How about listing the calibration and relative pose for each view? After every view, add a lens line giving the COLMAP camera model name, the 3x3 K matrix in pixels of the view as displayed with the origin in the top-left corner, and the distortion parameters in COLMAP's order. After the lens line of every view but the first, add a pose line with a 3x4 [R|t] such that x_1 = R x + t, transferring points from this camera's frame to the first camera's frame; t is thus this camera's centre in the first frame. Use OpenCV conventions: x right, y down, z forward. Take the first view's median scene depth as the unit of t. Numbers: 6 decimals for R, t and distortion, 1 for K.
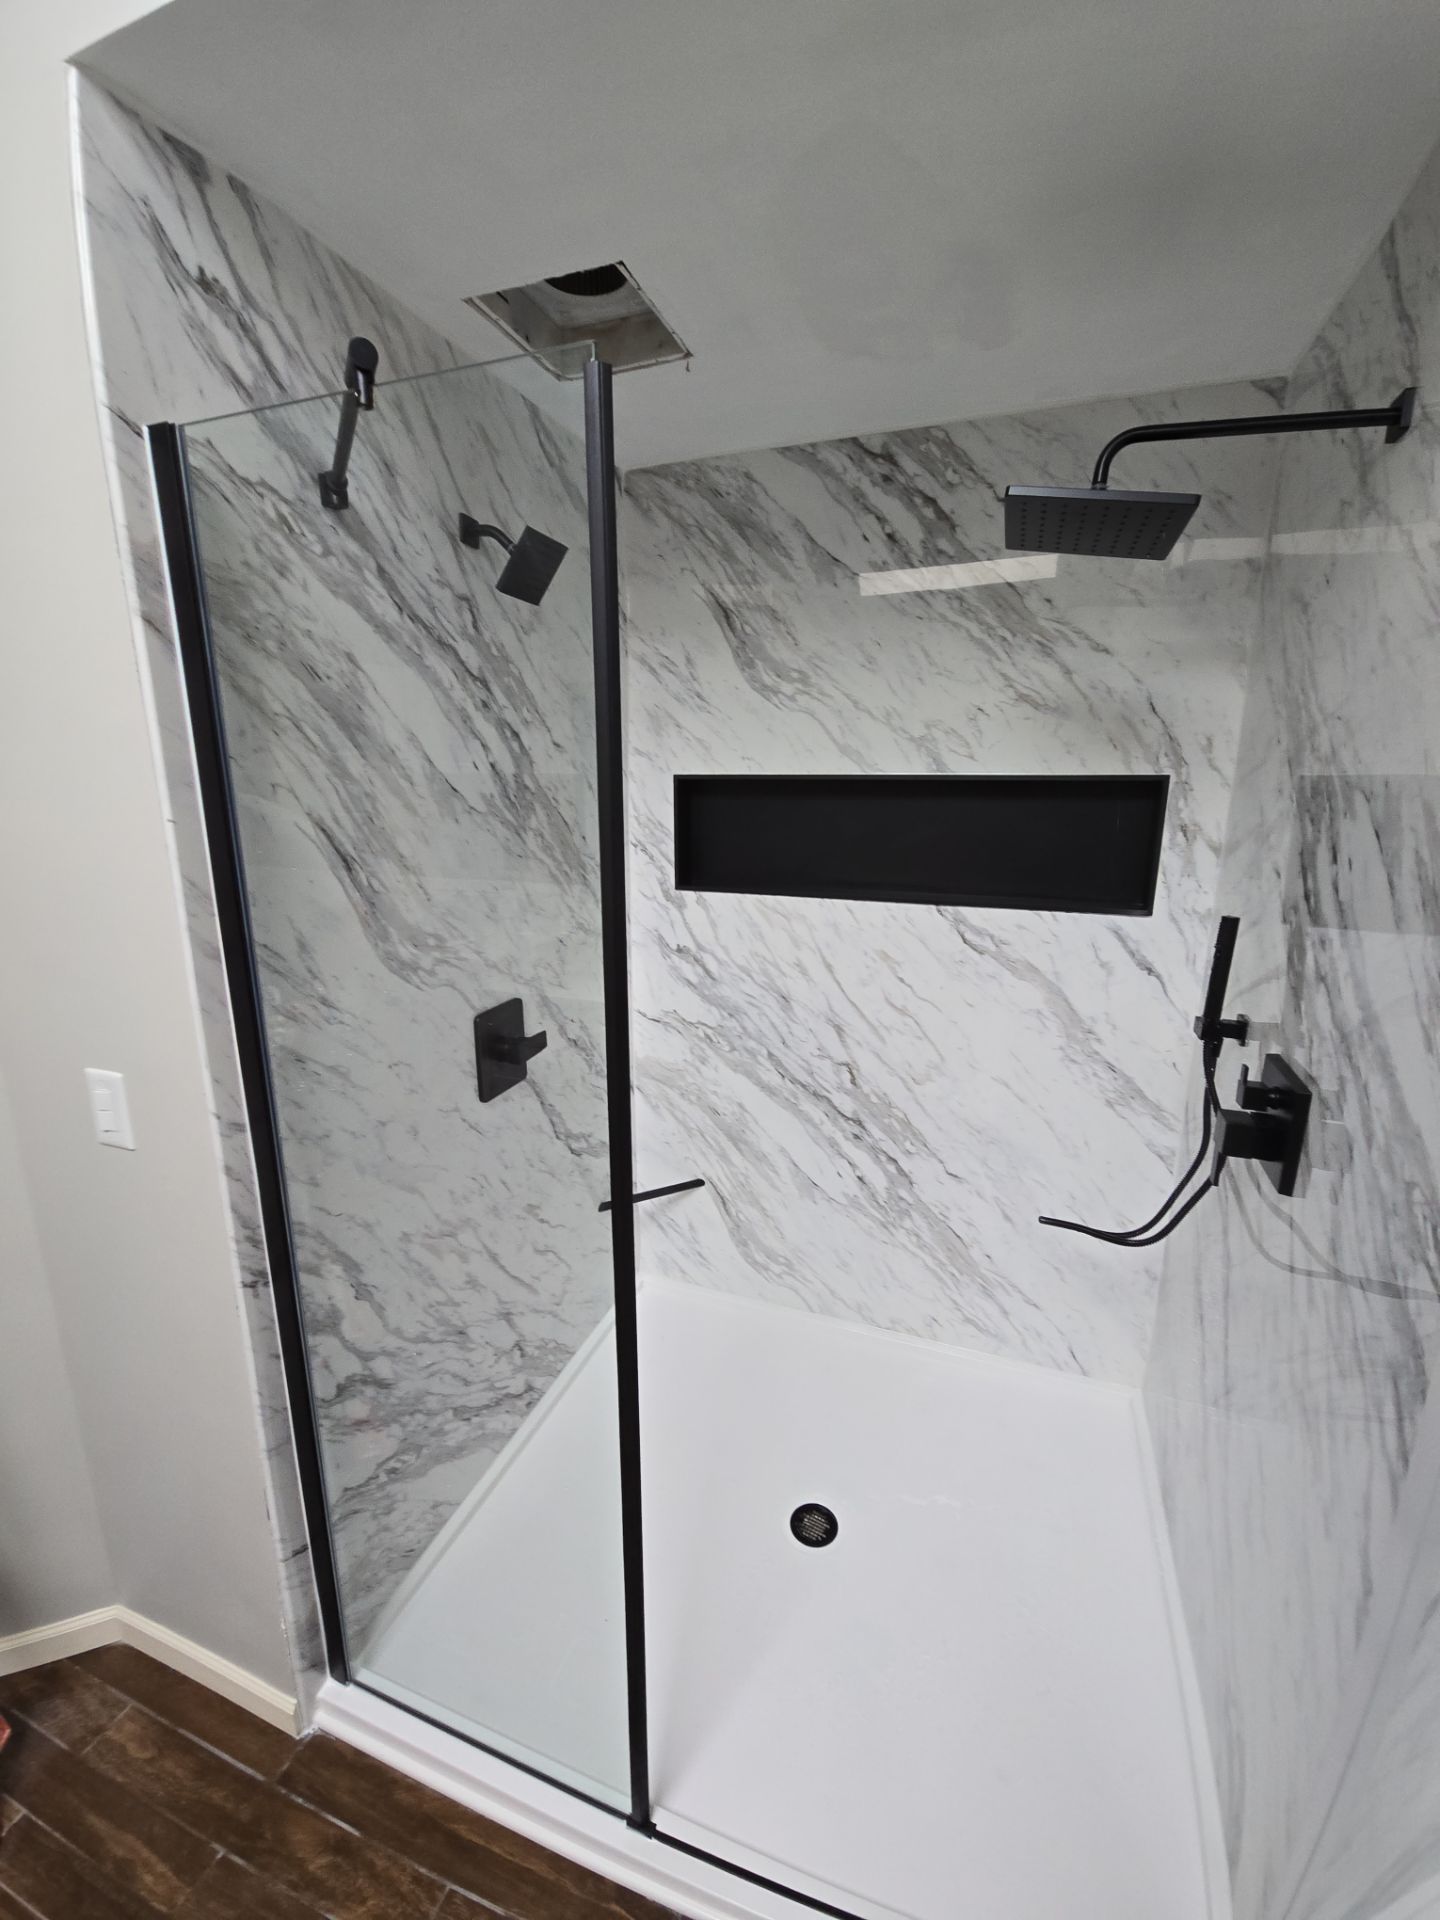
lens RADIAL K [[779.0, 0, 729.1], [0, 779.0, 954.4], [0, 0, 1]] dist [0.007136, -0.005735]
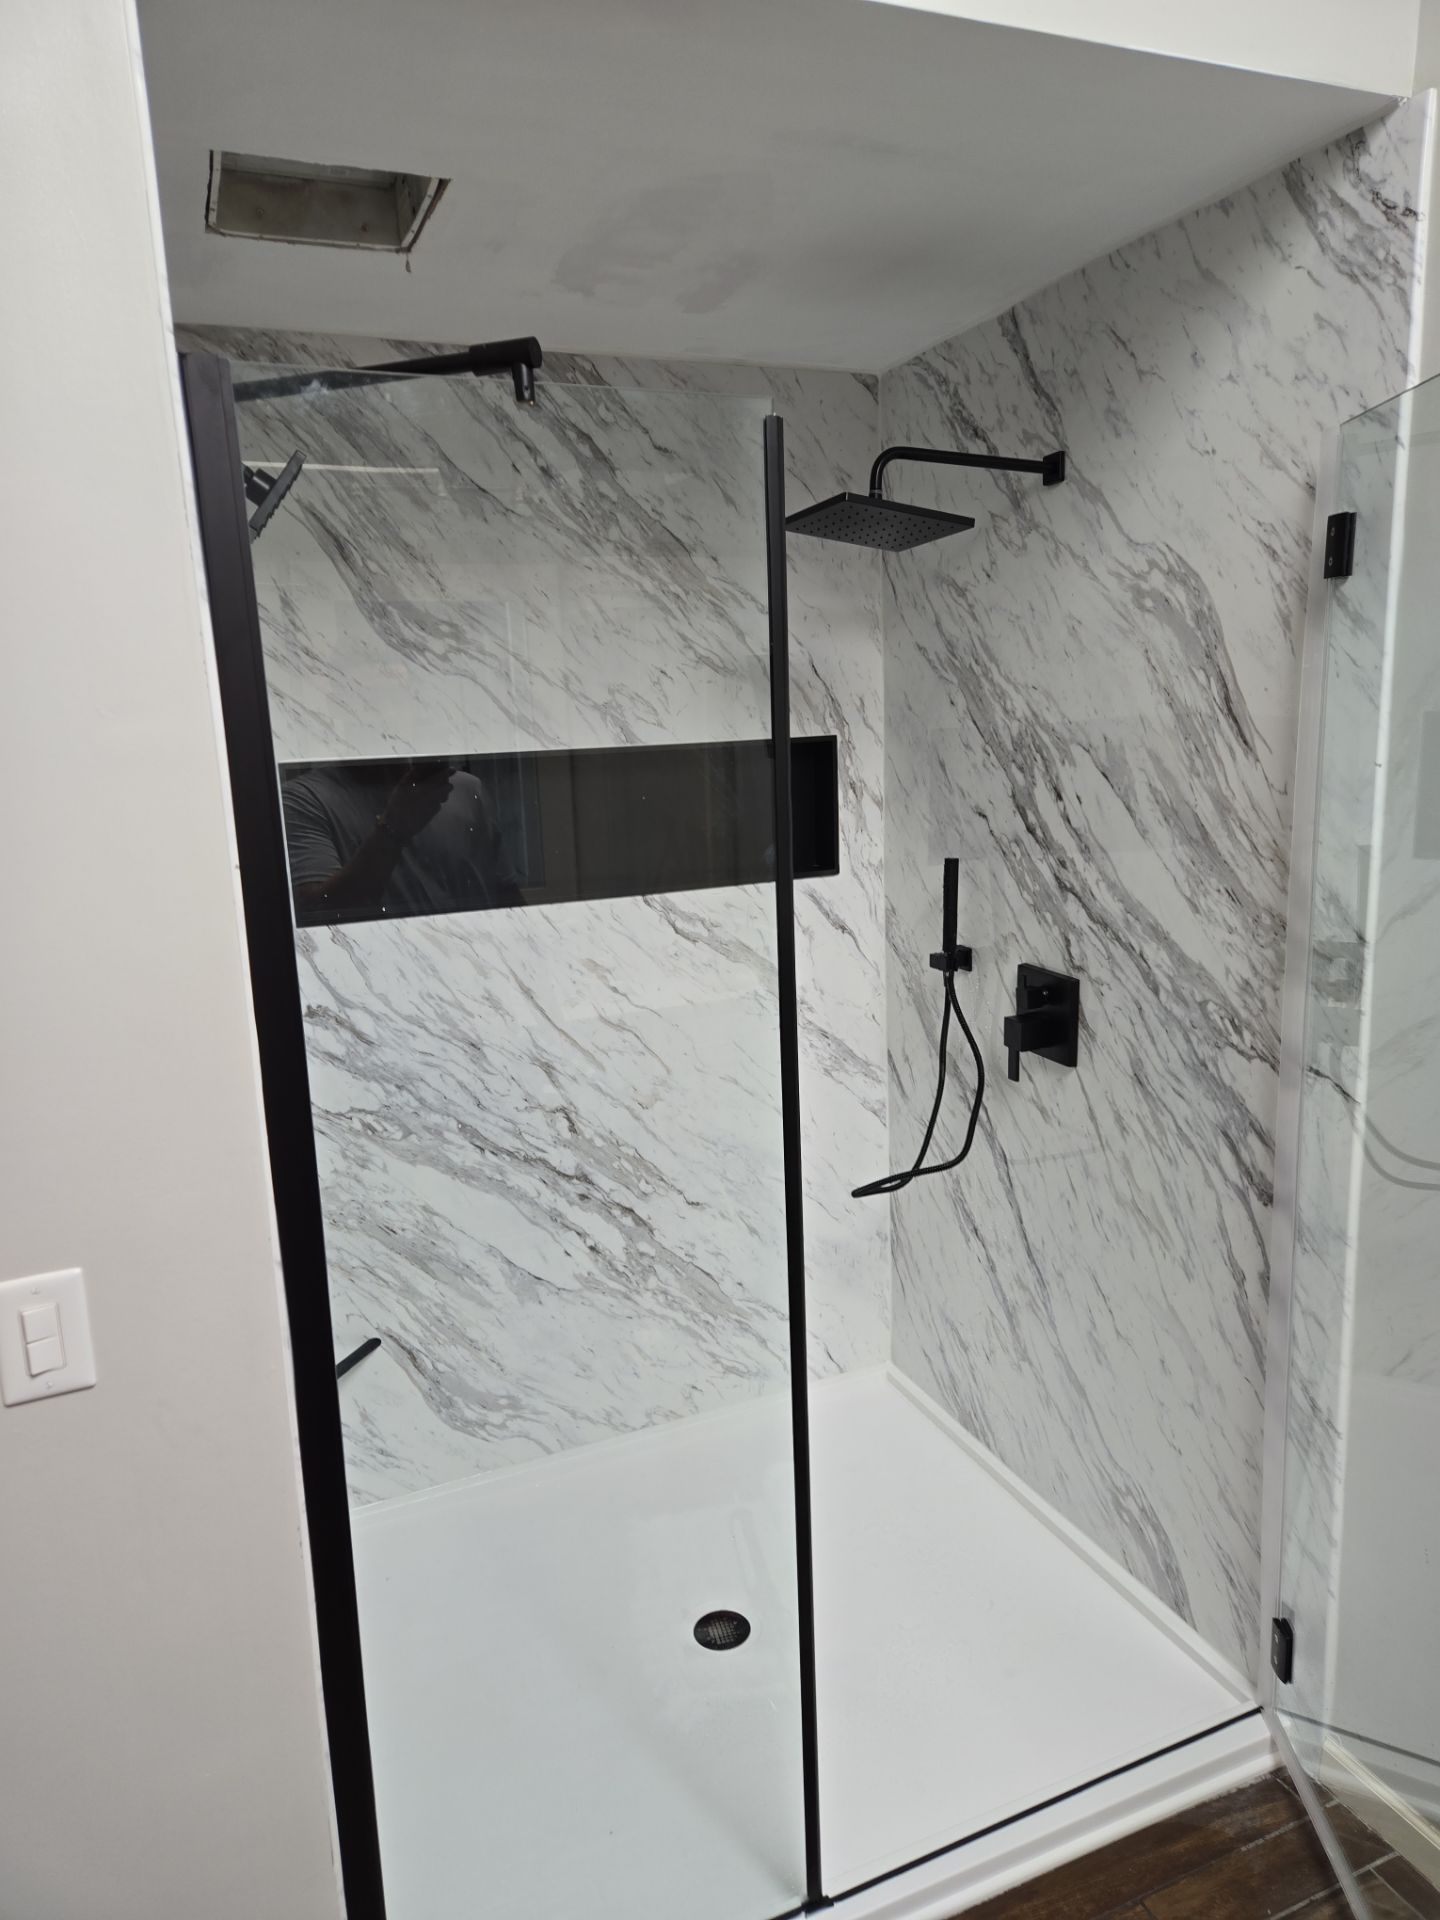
lens RADIAL K [[1273.6, 0, 726.0], [0, 1273.6, 961.0], [0, 0, 1]] dist [0.075073, -0.058776]
pose [[0.729638, -0.164295, 0.663804, -0.643447], [0.193829, 0.980587, 0.029648, -0.015557], [-0.655789, 0.107032, 0.747319, -0.114785]]
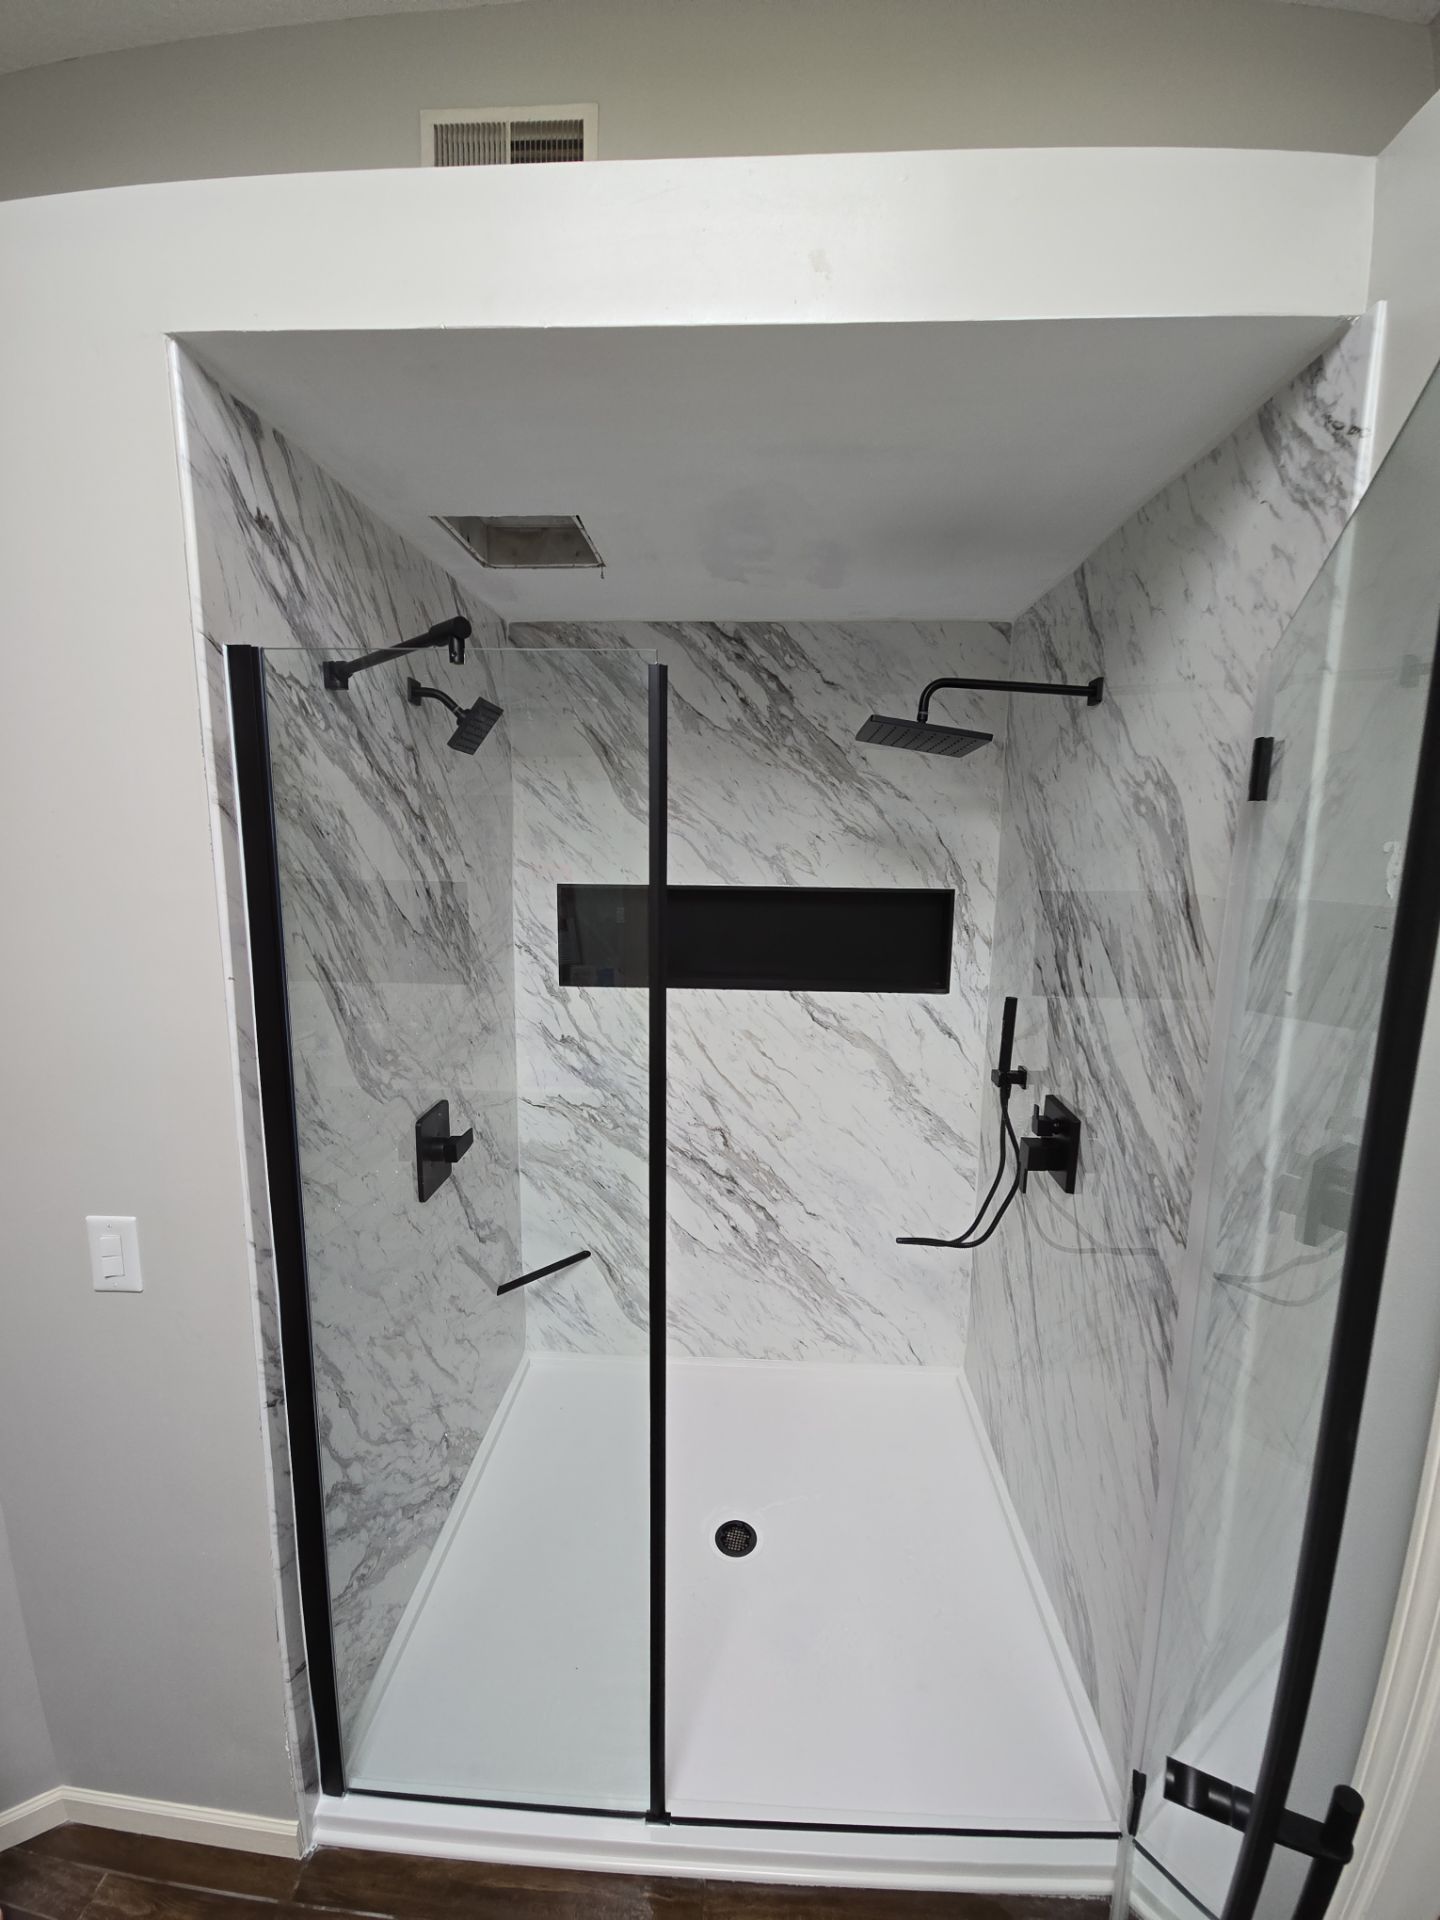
lens RADIAL K [[779.0, 0, 727.1], [0, 779.0, 955.0], [0, 0, 1]] dist [0.007136, -0.005735]
pose [[0.954027, -0.036317, 0.297514, -0.197561], [0.057507, 0.996369, -0.062778, -0.050015], [-0.294154, 0.077001, 0.952651, -0.146098]]
